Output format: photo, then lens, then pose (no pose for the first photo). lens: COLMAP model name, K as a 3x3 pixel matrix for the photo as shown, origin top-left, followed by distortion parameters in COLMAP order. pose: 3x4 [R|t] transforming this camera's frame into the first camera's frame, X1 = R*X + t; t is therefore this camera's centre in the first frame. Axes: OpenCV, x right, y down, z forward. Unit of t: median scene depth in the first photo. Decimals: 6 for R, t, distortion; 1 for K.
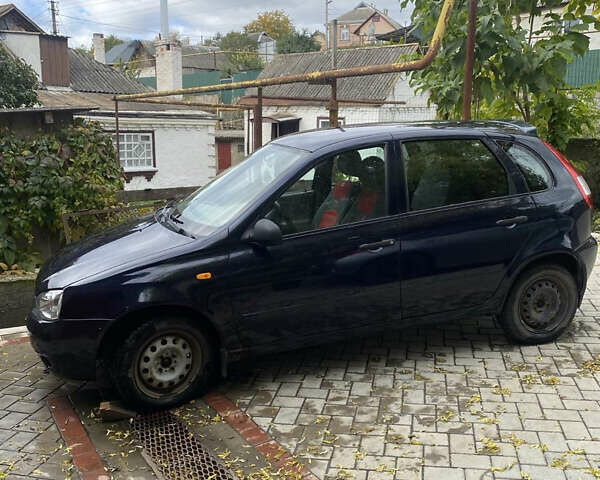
lens RADIAL K [[604.3, 0, 297.9], [0, 604.3, 226.4], [0, 0, 1]] dist [0.062750, -0.153430]
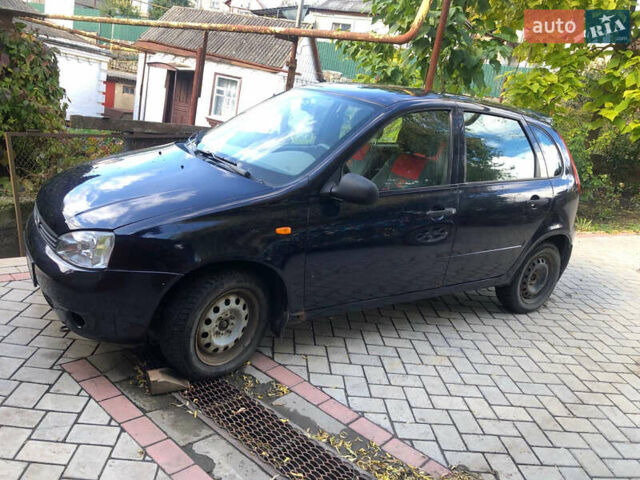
lens RADIAL K [[520.6, 0, 310.4], [0, 520.6, 224.8], [0, 0, 1]] dist [0.012410, 0.003167]
pose [[0.946943, 0.091237, 0.308179, -0.292400], [-0.117195, 0.990862, 0.066761, 0.015953], [-0.299272, -0.099336, 0.948983, 0.232521]]
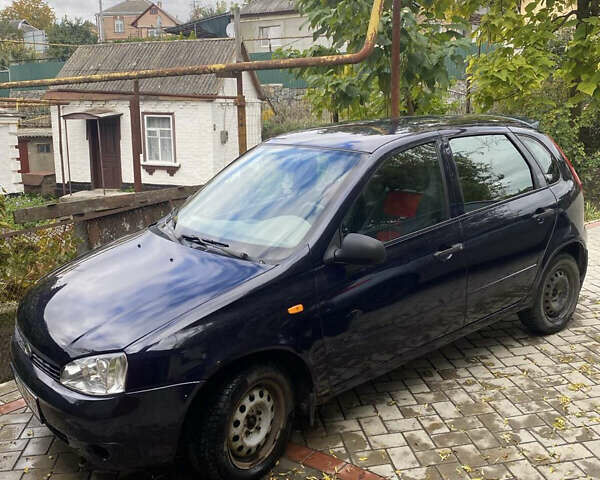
lens RADIAL K [[604.3, 0, 297.9], [0, 604.3, 226.4], [0, 0, 1]] dist [0.062750, -0.153430]
pose [[0.934300, -0.077478, 0.347966, -0.357795], [0.074616, 0.996978, 0.021639, -0.039449], [-0.348591, 0.005746, 0.937257, 0.193714]]
